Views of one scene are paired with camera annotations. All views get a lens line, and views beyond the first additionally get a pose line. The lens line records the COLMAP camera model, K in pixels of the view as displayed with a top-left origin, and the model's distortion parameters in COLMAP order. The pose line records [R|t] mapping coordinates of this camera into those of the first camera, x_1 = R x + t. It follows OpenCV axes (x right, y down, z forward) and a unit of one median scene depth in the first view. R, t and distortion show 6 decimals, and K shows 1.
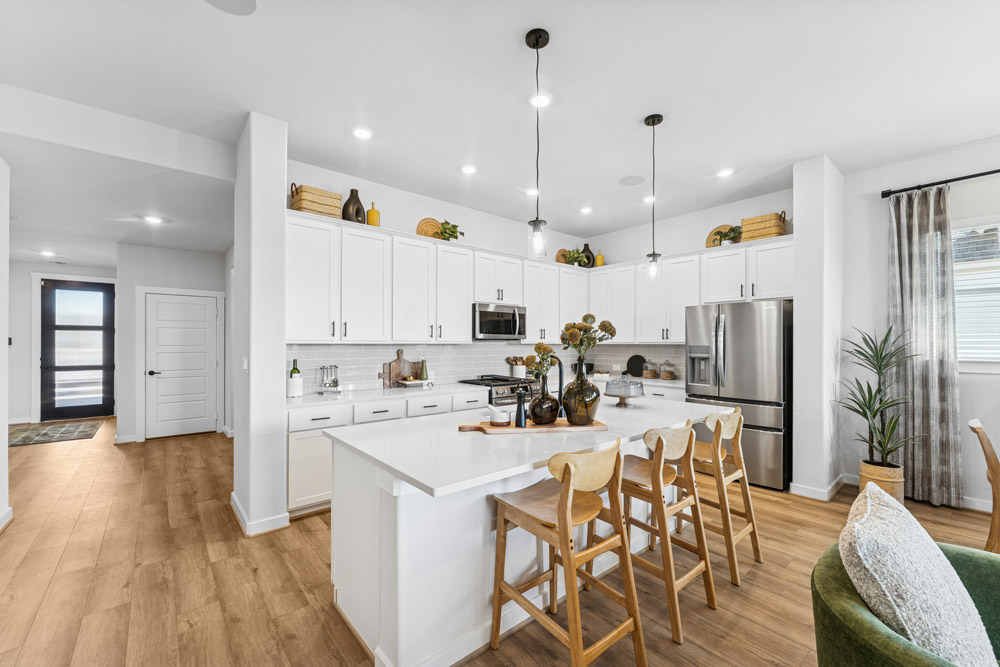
lens RADIAL K [[399.5, 0, 506.8], [0, 399.5, 340.7], [0, 0, 1]] dist [-0.004226, 0.000045]
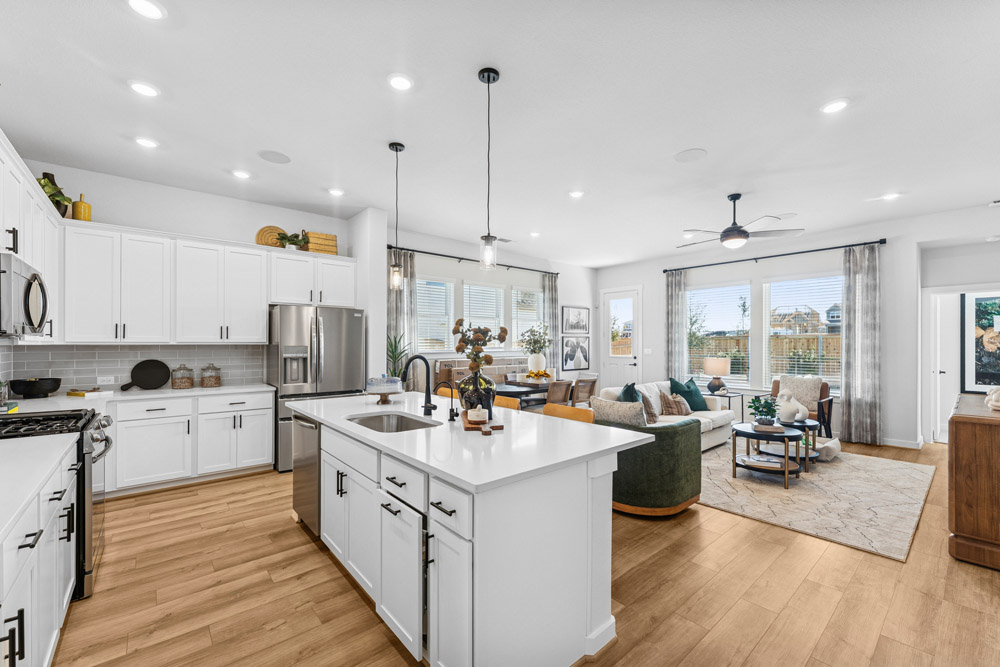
lens RADIAL K [[399.5, 0, 502.2], [0, 399.5, 341.9], [0, 0, 1]] dist [-0.004226, 0.000045]
pose [[0.025388, 0.001987, 0.999676, -0.573712], [-0.006108, 0.999980, -0.001833, 0.001025], [-0.999659, -0.006059, 0.025399, 0.506297]]
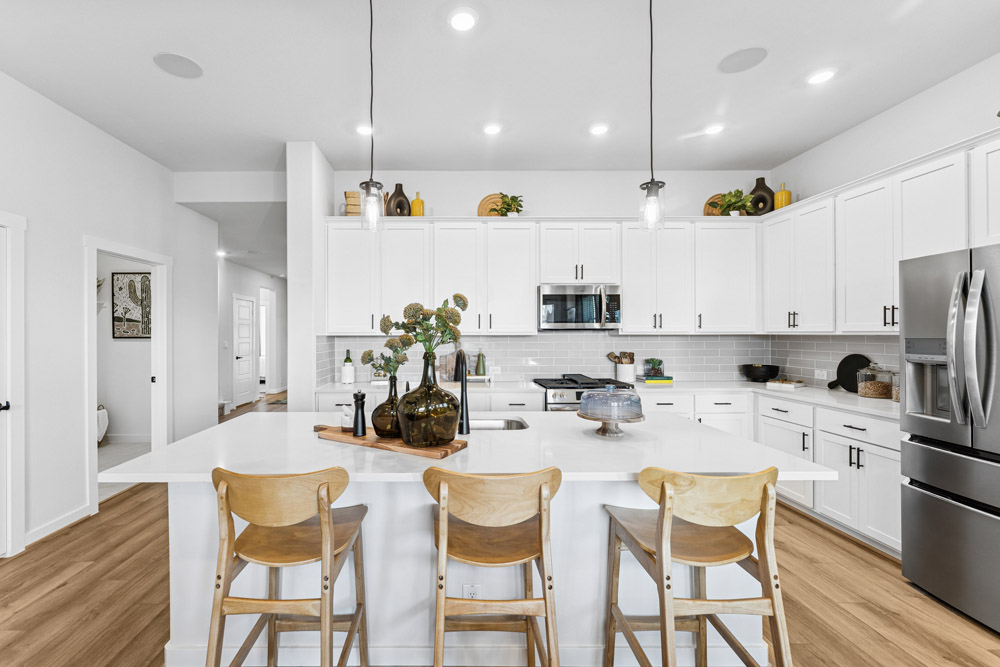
lens RADIAL K [[439.4, 0, 485.3], [0, 439.4, 335.7], [0, 0, 1]] dist [-0.001935, 0.000345]
pose [[0.759401, -0.003022, -0.650616, 0.498137], [0.007310, 0.999966, 0.003888, 0.005137], [0.650582, -0.007708, 0.759397, 0.279424]]
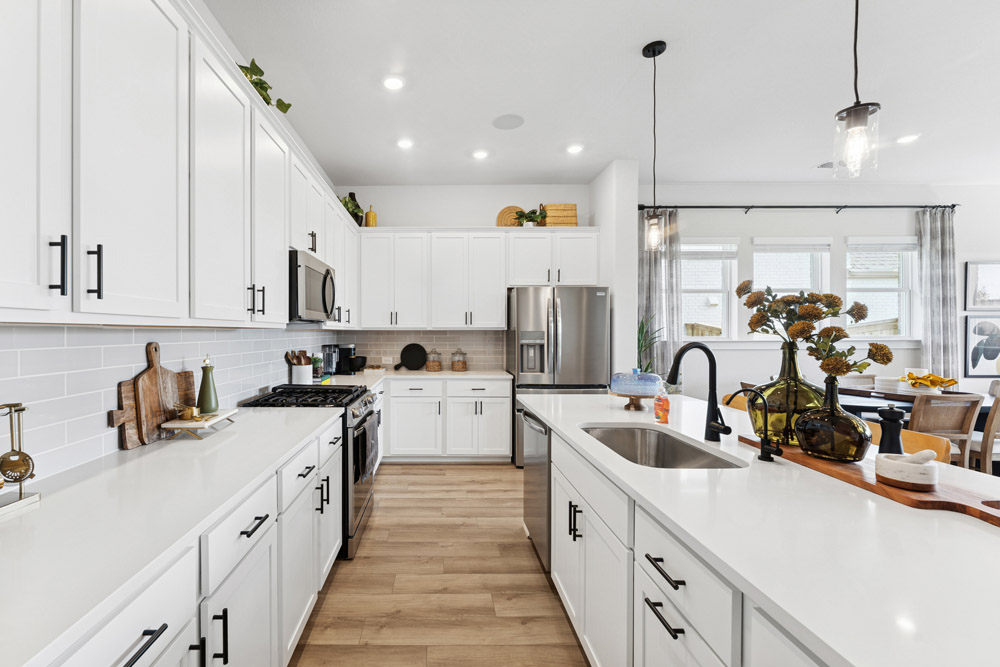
lens RADIAL K [[422.9, 0, 446.4], [0, 422.9, 333.5], [0, 0, 1]] dist [-0.001196, -0.000090]
pose [[0.664418, -0.005483, 0.747341, -0.415368], [-0.002503, 0.999951, 0.009561, 0.009778], [-0.747357, -0.008223, 0.664372, 0.563176]]
